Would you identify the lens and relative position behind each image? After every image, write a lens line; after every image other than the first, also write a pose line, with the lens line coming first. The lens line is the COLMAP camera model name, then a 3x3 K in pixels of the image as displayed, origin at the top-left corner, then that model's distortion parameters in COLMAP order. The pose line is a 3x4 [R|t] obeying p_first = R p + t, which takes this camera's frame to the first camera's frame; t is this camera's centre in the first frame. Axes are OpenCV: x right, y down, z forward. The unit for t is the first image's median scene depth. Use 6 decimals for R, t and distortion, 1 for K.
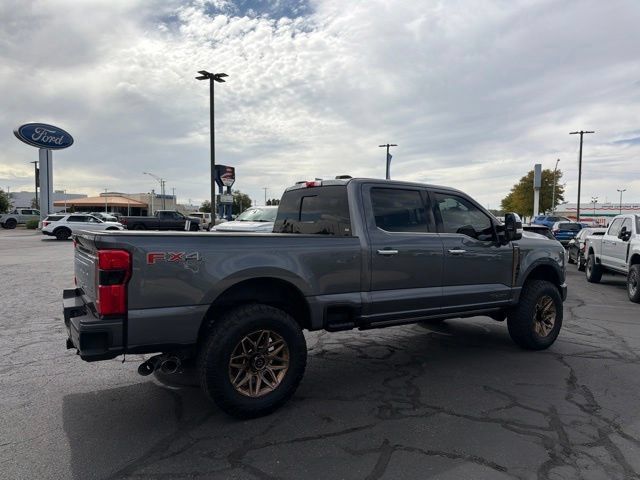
lens RADIAL K [[445.8, 0, 321.7], [0, 445.8, 251.9], [0, 0, 1]] dist [0.045154, -0.047226]
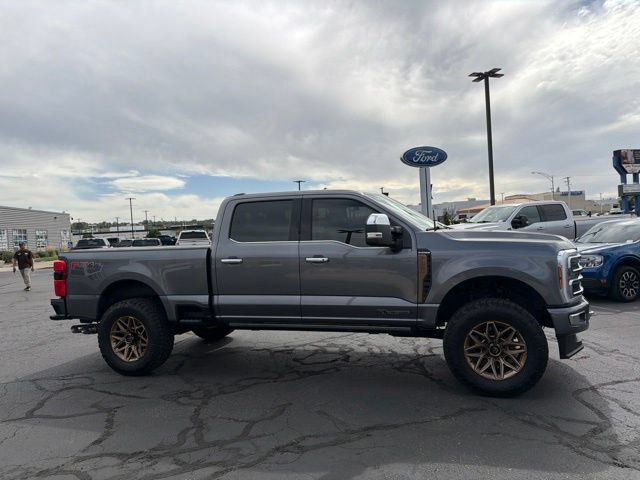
lens RADIAL K [[443.3, 0, 319.0], [0, 443.3, 243.7], [0, 0, 1]] dist [0.036480, -0.044808]
pose [[0.643499, -0.027090, -0.764967, 1.060869], [0.011052, 0.999598, -0.026101, -0.010299], [0.765367, 0.008342, 0.643540, 0.418781]]
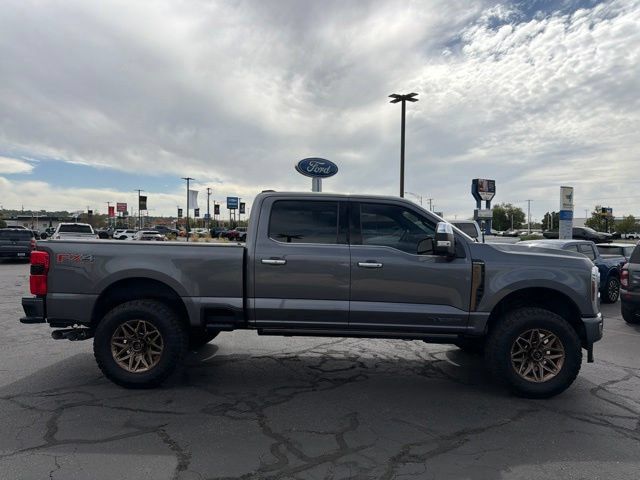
lens RADIAL K [[444.1, 0, 318.5], [0, 444.1, 250.9], [0, 0, 1]] dist [0.042140, -0.053071]
pose [[0.826839, 0.016072, -0.562208, 0.758552], [-0.037128, 0.998971, -0.026046, -0.001700], [0.561211, 0.042409, 0.826585, 0.186444]]
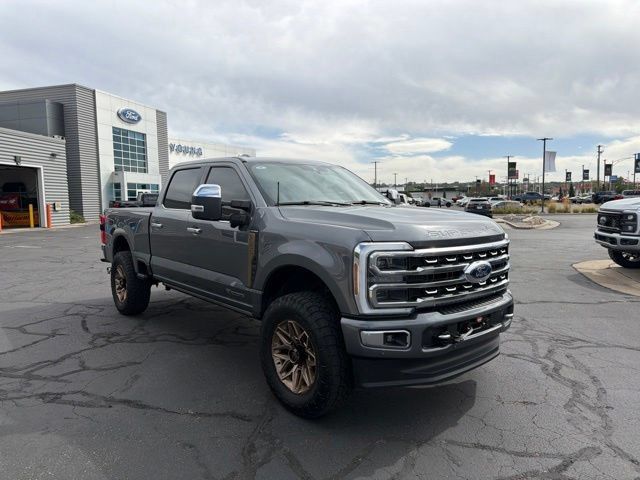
lens RADIAL K [[442.7, 0, 320.0], [0, 442.7, 240.0], [0, 0, 1]] dist [0.046227, -0.057882]
pose [[0.140691, 0.067717, -0.987735, 1.300319], [-0.049931, 0.996874, 0.061231, -0.050705], [0.988794, 0.040704, 0.143633, 1.171091]]
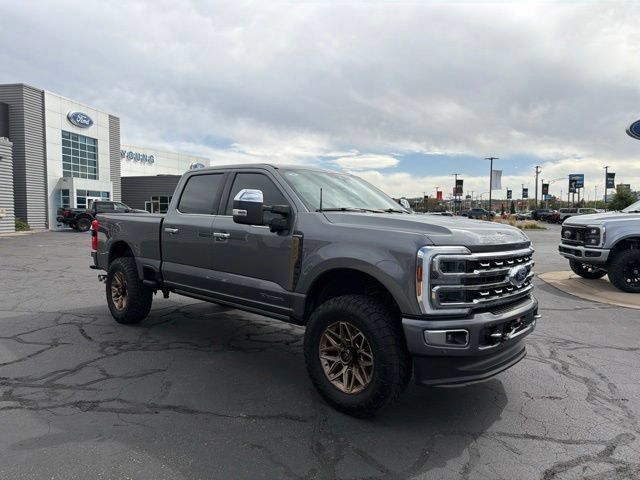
lens RADIAL K [[443.3, 0, 321.1], [0, 443.3, 239.7], [0, 0, 1]] dist [0.041014, -0.049724]
pose [[0.249555, 0.042075, -0.967446, 1.294556], [-0.066072, 0.997467, 0.026337, -0.029316], [0.966104, 0.057348, 0.251703, 1.006755]]
